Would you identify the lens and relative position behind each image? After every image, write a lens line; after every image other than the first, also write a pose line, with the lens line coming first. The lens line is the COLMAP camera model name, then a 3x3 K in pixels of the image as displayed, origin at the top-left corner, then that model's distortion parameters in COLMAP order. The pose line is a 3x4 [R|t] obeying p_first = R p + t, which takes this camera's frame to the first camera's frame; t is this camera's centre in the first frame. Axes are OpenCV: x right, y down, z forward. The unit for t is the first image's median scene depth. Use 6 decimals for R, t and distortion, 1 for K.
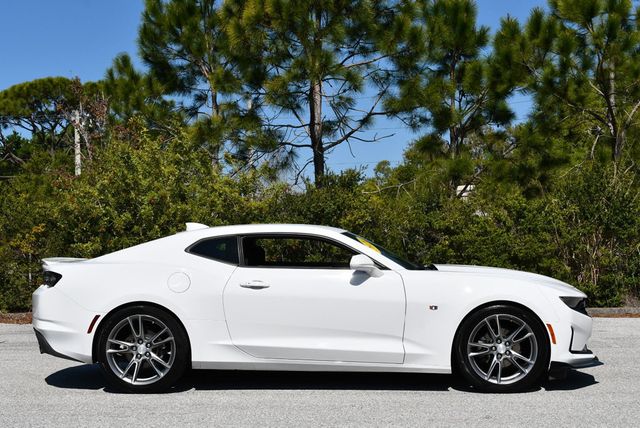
lens RADIAL K [[1154.8, 0, 320.0], [0, 1154.8, 214.0], [0, 0, 1]] dist [-0.000368, -0.087142]
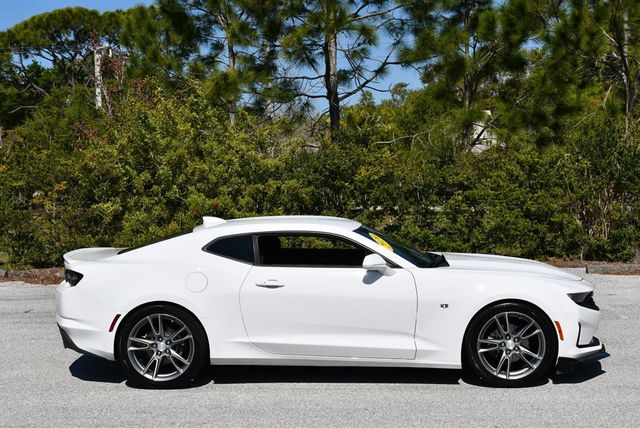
lens RADIAL K [[1137.5, 0, 320.0], [0, 1137.5, 214.0], [0, 0, 1]] dist [-0.018865, -0.022365]
pose [[0.999851, -0.006350, -0.016061, 0.002197], [0.007542, 0.997133, 0.075286, -0.037553], [0.015537, -0.075396, 0.997033, -0.001927]]
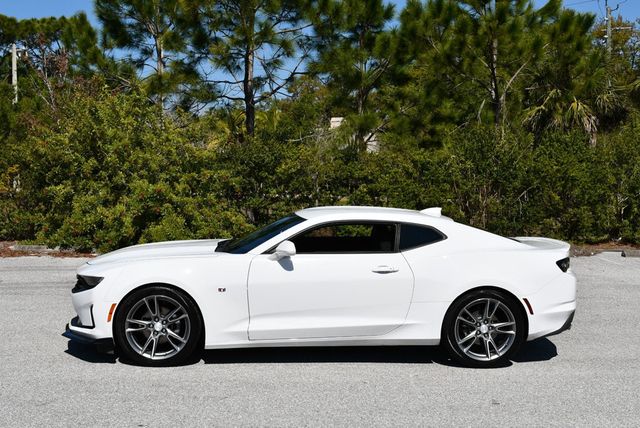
lens RADIAL K [[915.9, 0, 320.0], [0, 915.9, 214.0], [0, 0, 1]] dist [-0.025765, 0.002310]
pose [[0.991865, 0.019819, 0.125743, -0.055649], [-0.031400, 0.995374, 0.090796, -0.035253], [-0.123362, -0.094006, 0.987899, 0.065424]]
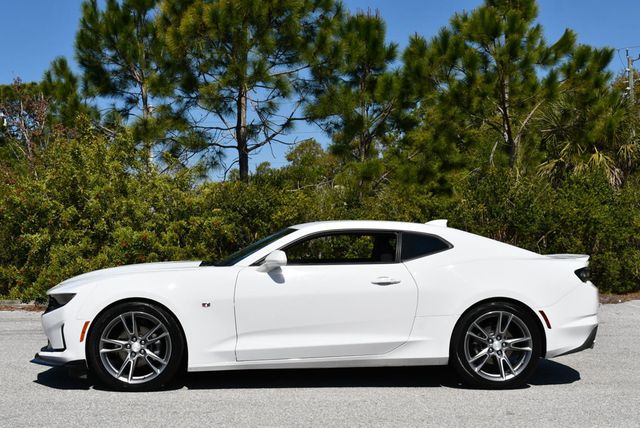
lens RADIAL K [[993.0, 0, 319.4], [0, 993.0, 225.6], [0, 0, 1]] dist [-0.000531, -0.050664]
pose [[0.992852, 0.011513, 0.118799, -0.049481], [-0.013612, 0.999765, 0.016875, -0.001826], [-0.118577, -0.018371, 0.992775, 0.067163]]
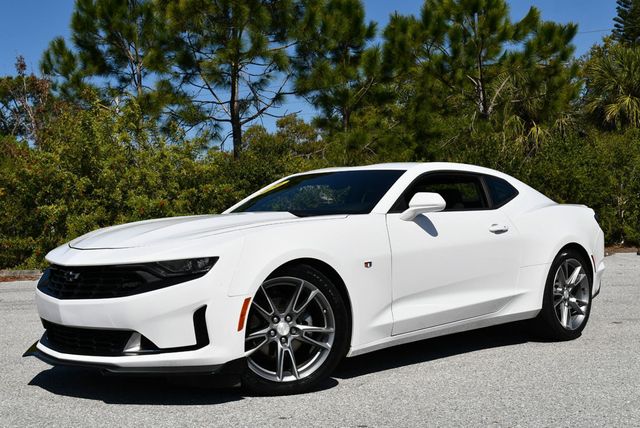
lens RADIAL K [[853.9, 0, 320.0], [0, 853.9, 214.0], [0, 0, 1]] dist [-0.029291, -0.092109]
pose [[0.980200, -0.015011, 0.197441, -0.108474], [0.009245, 0.999504, 0.030094, 0.011615], [-0.197795, -0.027673, 0.979853, 0.172903]]
